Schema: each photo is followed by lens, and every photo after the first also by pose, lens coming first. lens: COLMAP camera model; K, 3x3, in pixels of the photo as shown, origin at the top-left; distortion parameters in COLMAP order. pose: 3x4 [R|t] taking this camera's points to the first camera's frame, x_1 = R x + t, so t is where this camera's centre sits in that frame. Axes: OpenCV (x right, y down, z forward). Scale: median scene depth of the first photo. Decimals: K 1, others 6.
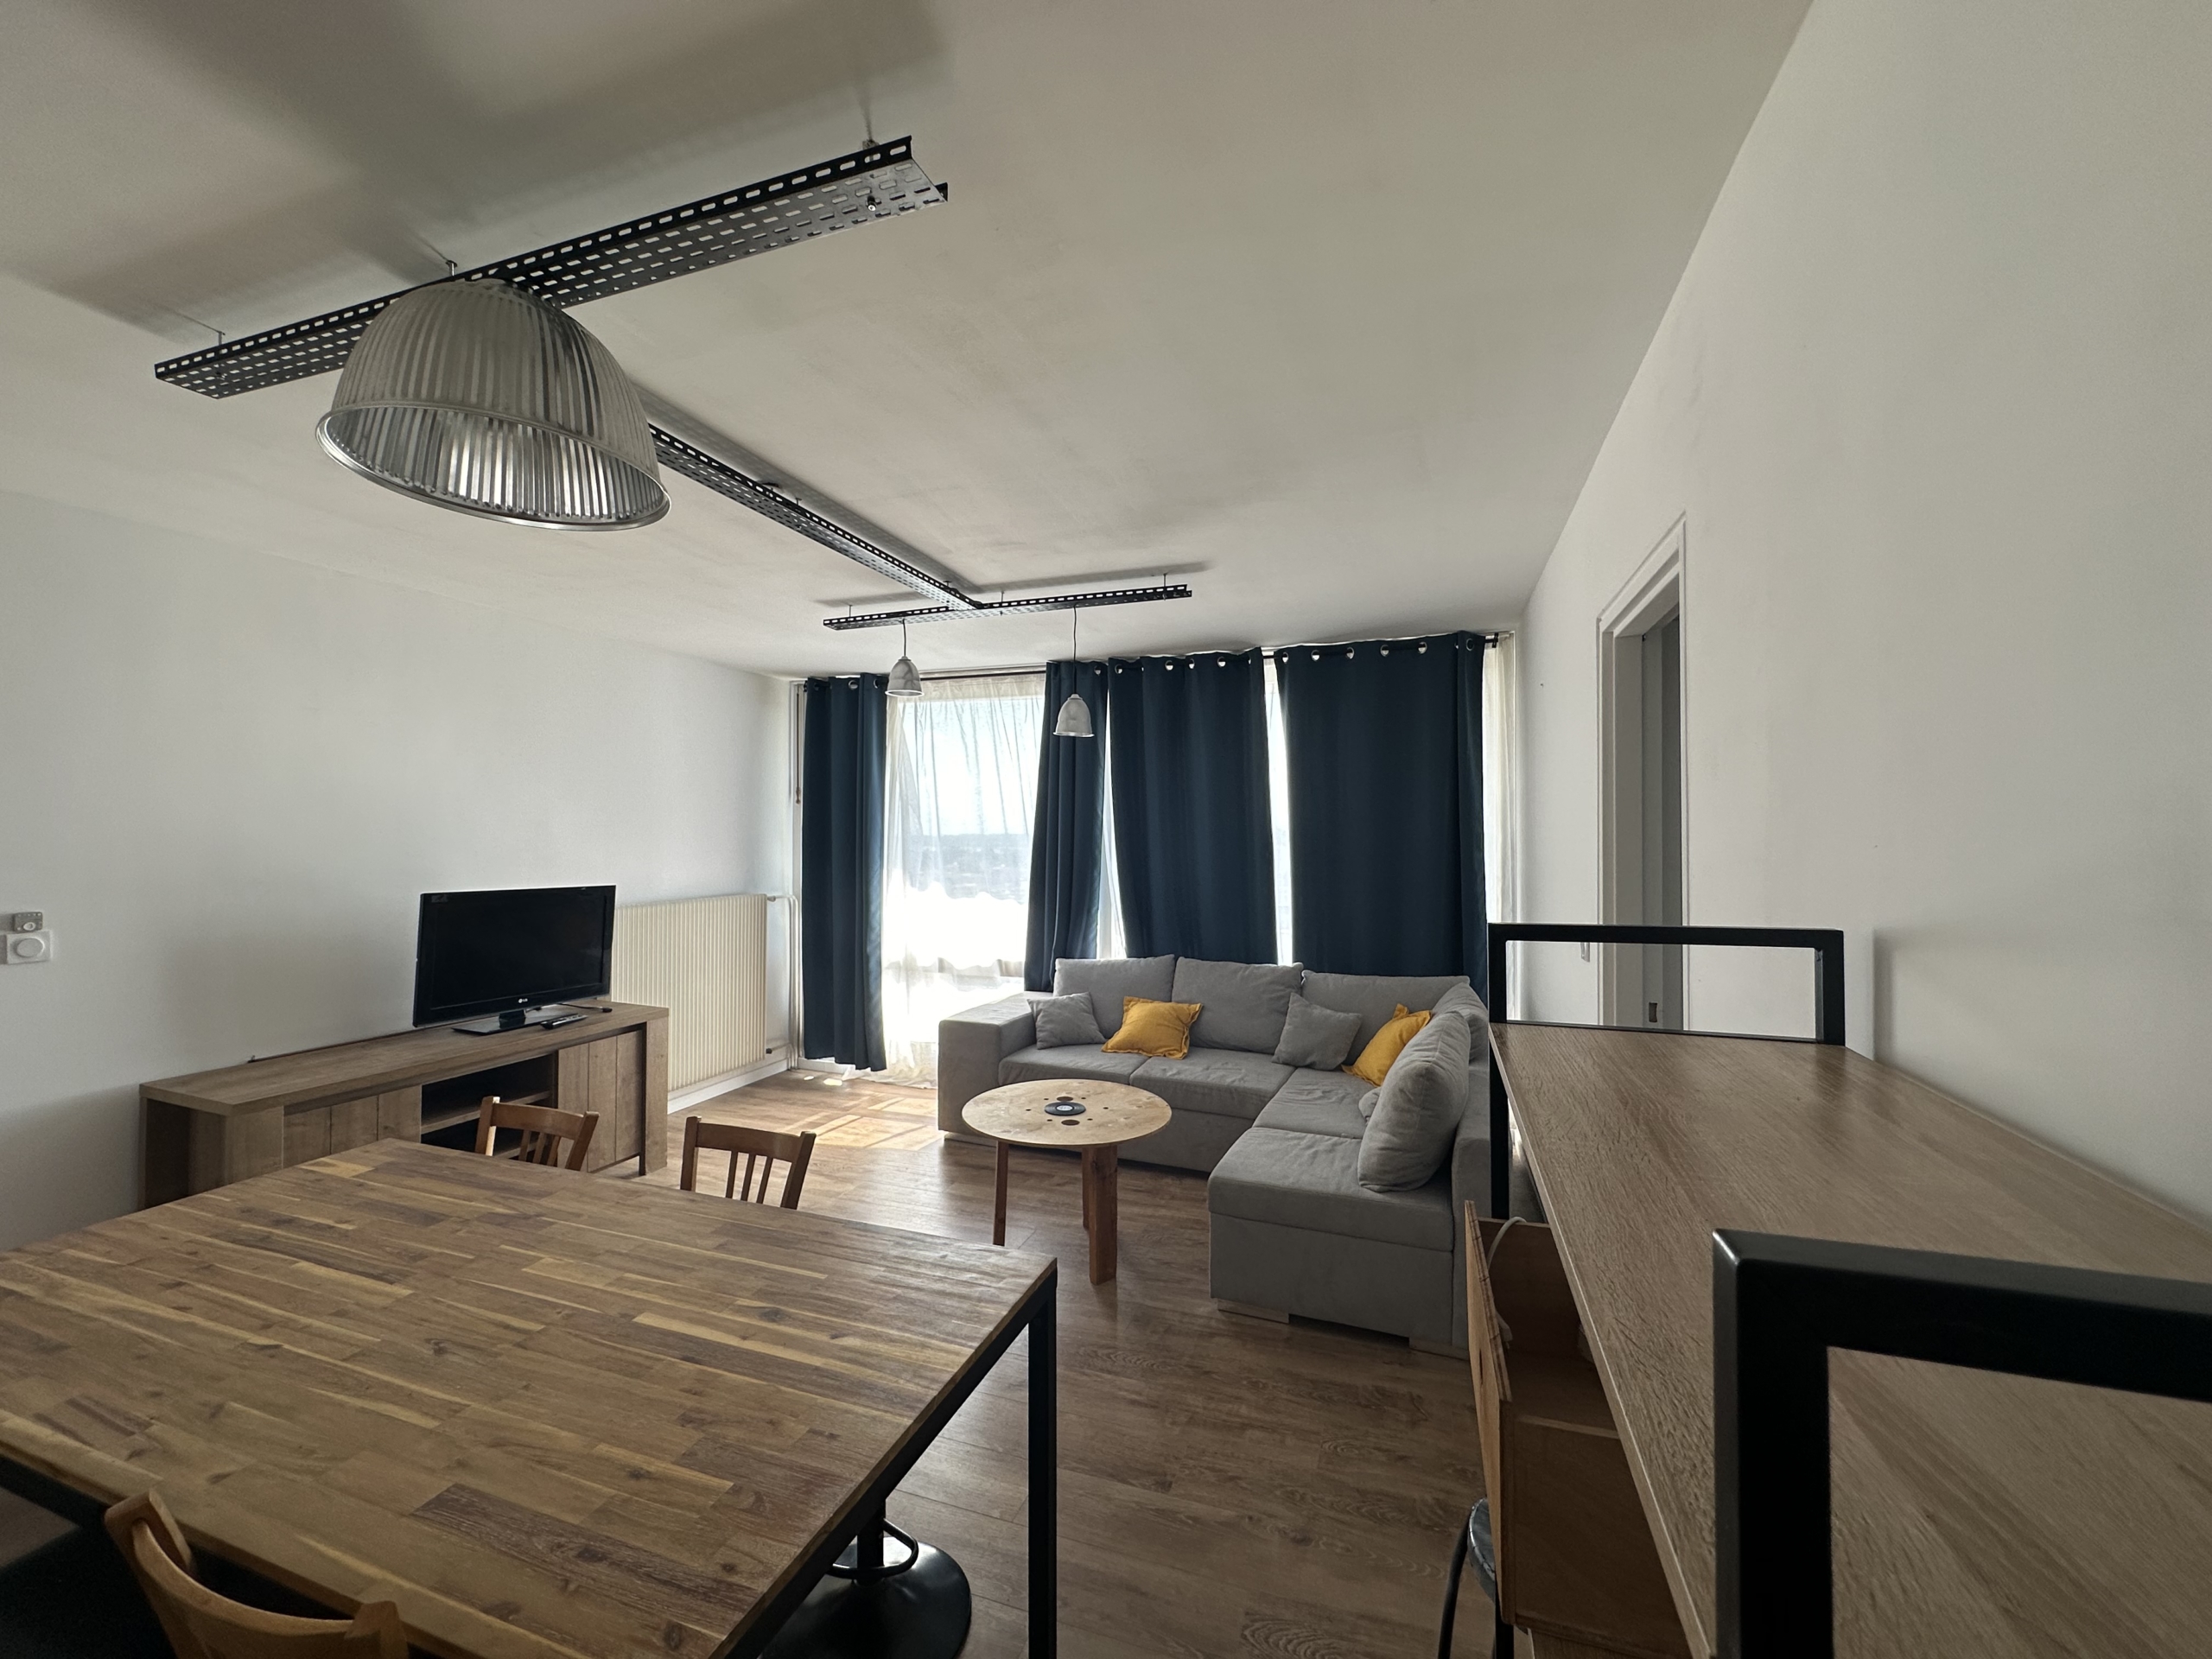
lens RADIAL K [[885.1, 0, 1105.4], [0, 885.1, 825.6], [0, 0, 1]] dist [-0.003143, 0.001141]
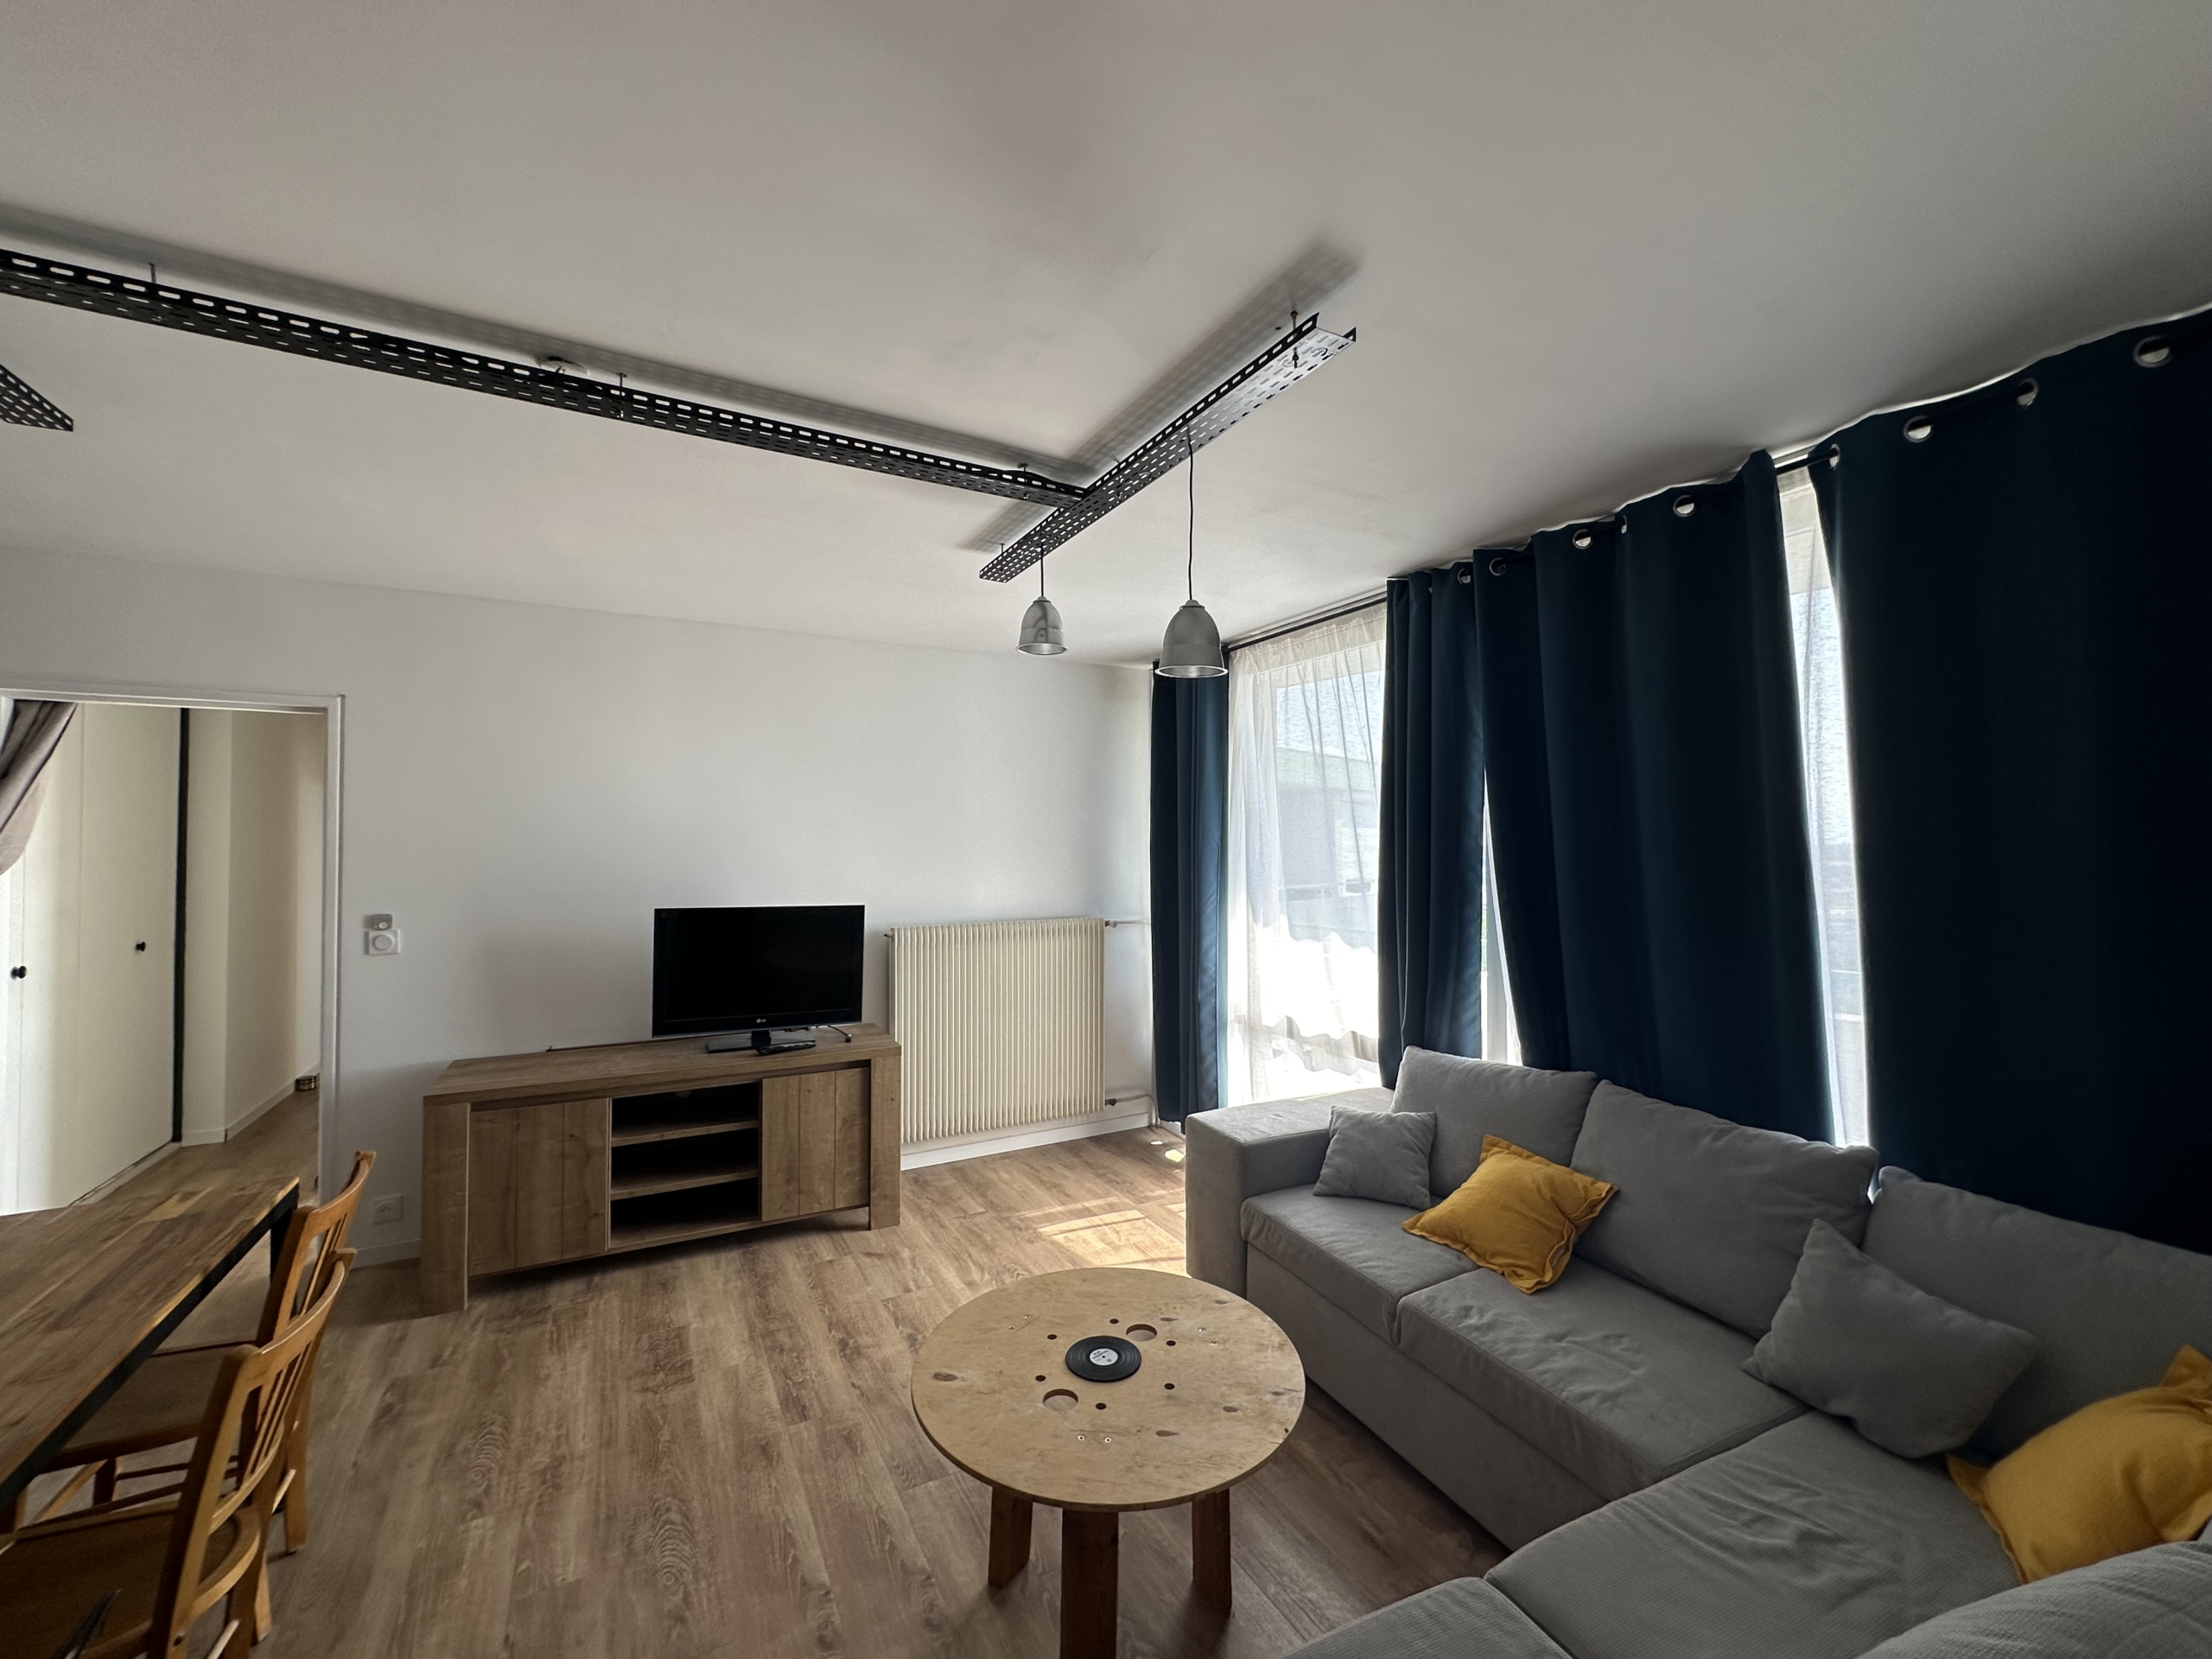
lens RADIAL K [[885.1, 0, 1104.8], [0, 885.1, 827.5], [0, 0, 1]] dist [-0.003143, 0.001141]
pose [[0.742234, -0.018870, -0.669875, 0.256951], [0.011401, 0.999814, -0.015532, 0.002748], [0.670044, 0.003892, 0.742311, 0.473905]]
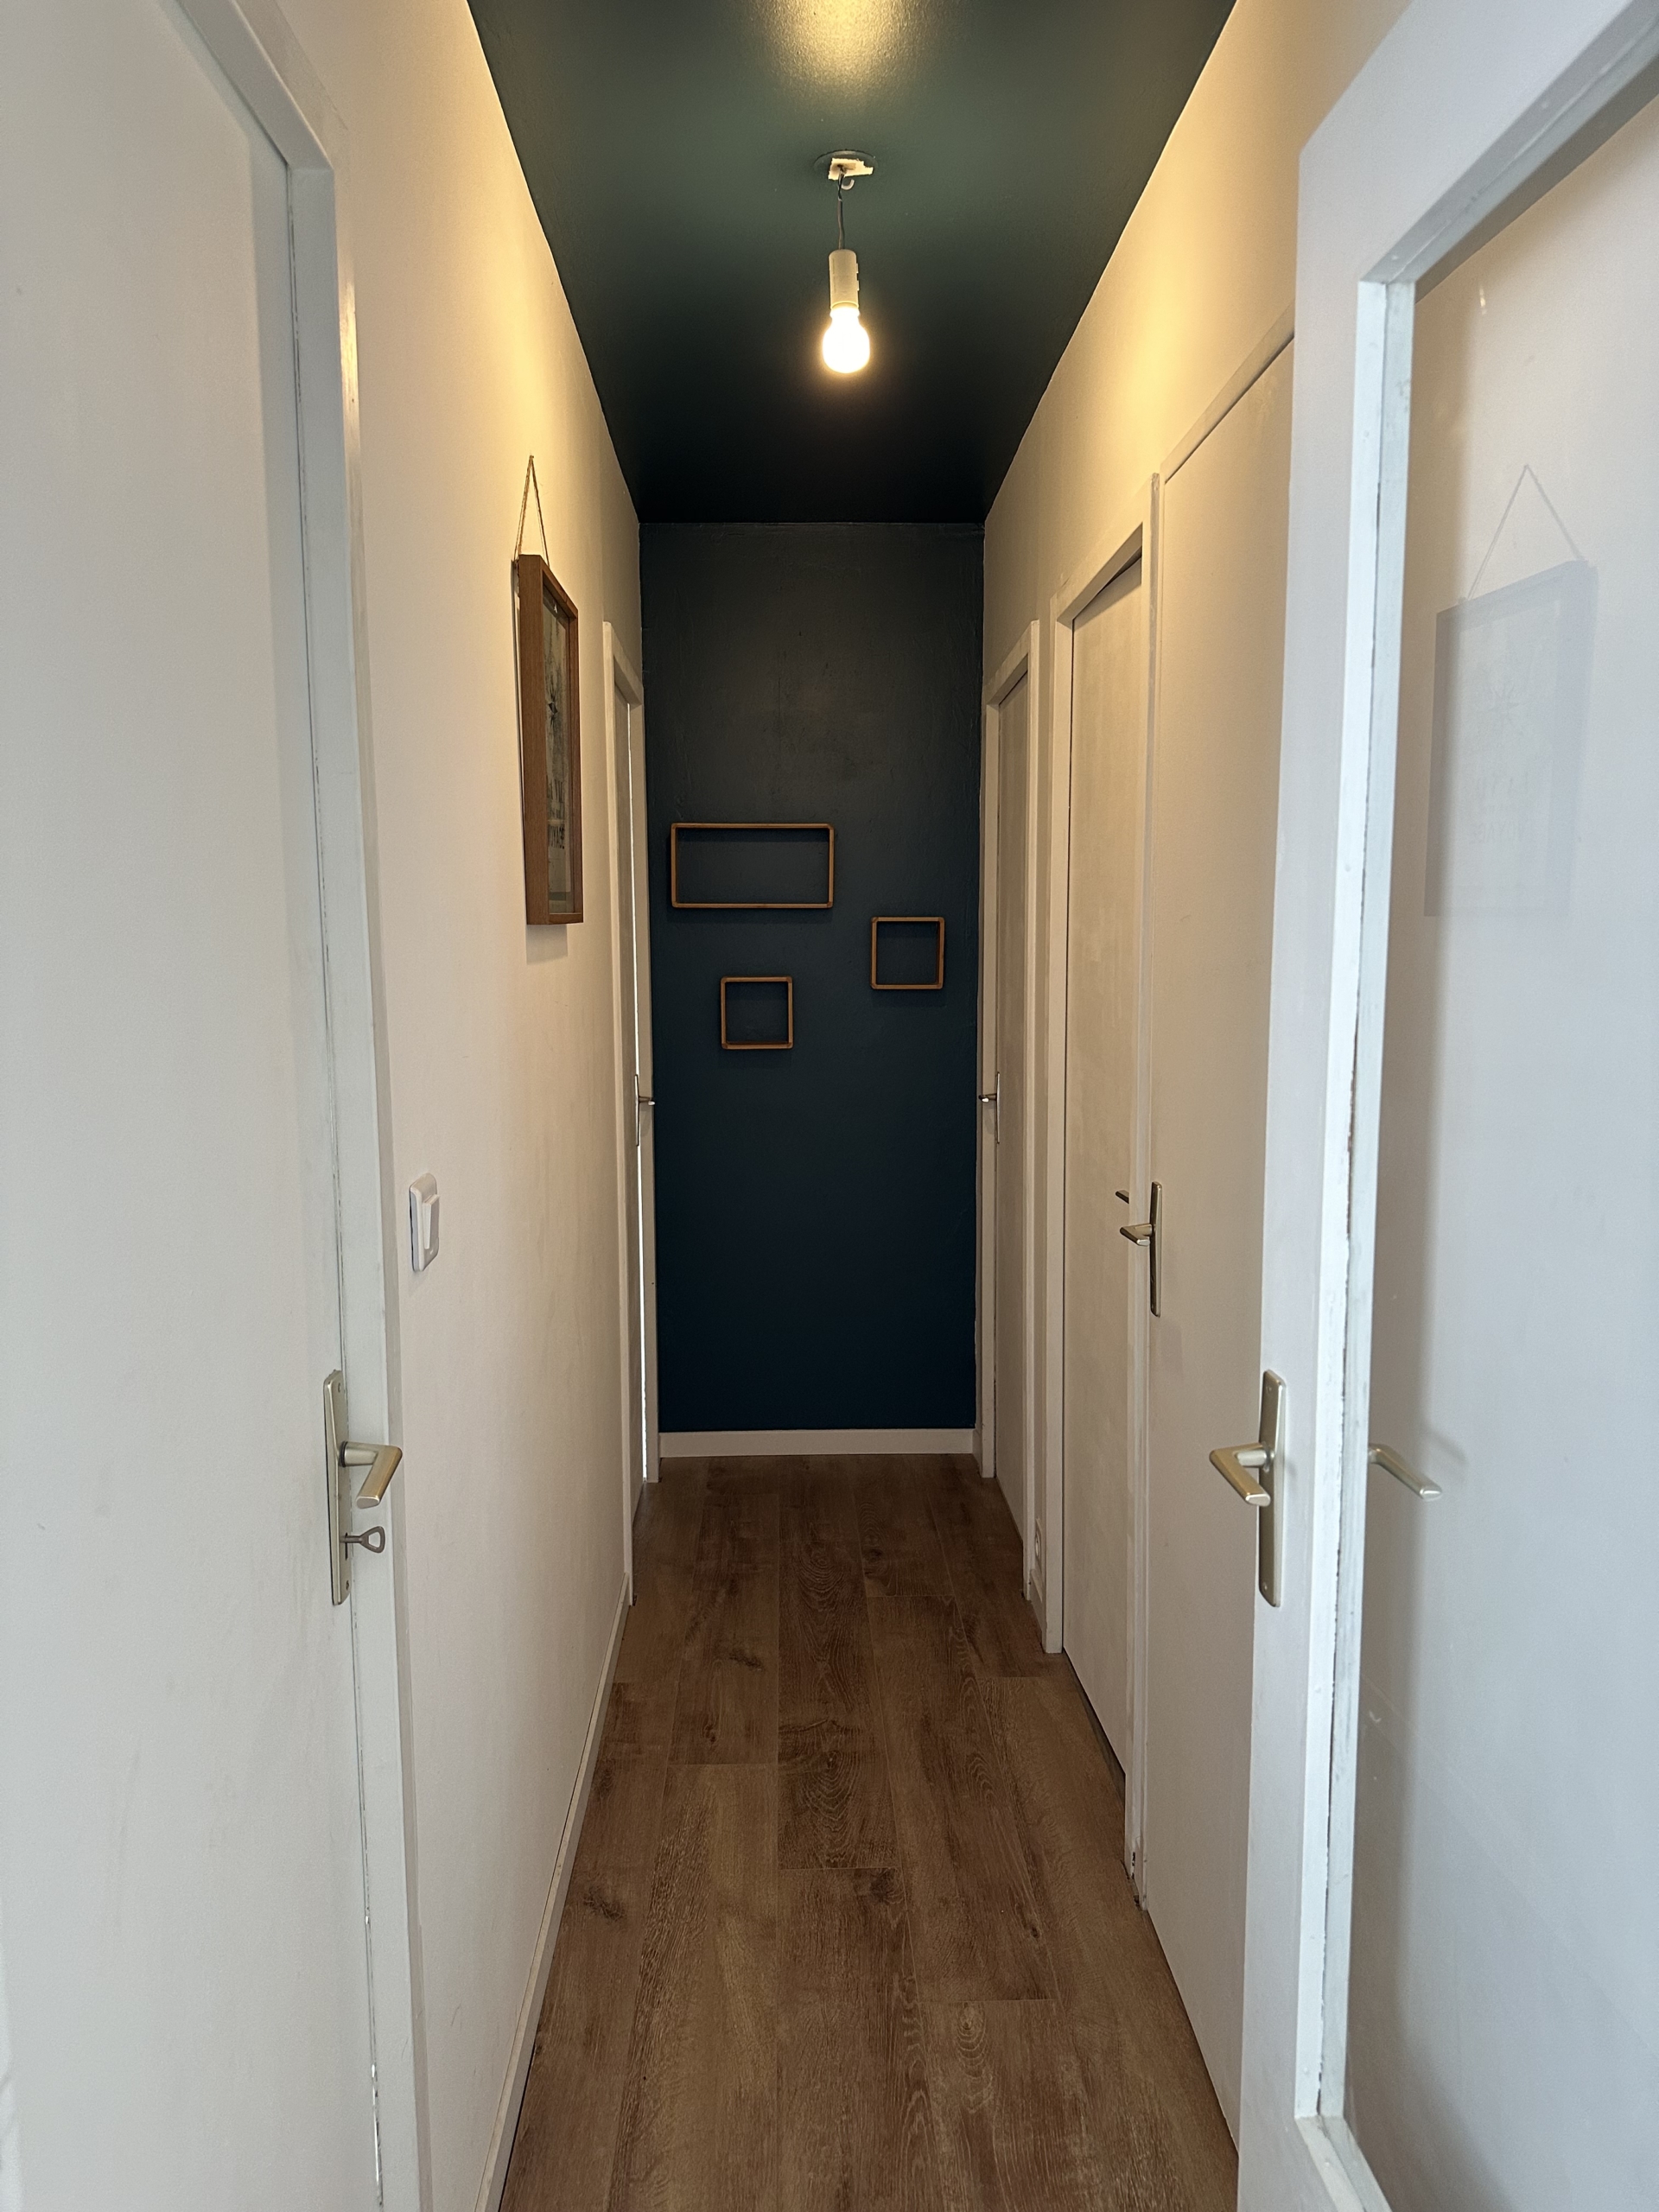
lens RADIAL K [[1563.8, 0, 830.0], [0, 1563.8, 1105.1], [0, 0, 1]] dist [0.010260, -0.012252]
pose [[-0.360591, -0.111057, 0.926089, -1.006088], [-0.005256, 0.993112, 0.117048, 0.022635], [-0.932709, 0.037338, -0.358691, 0.962829]]
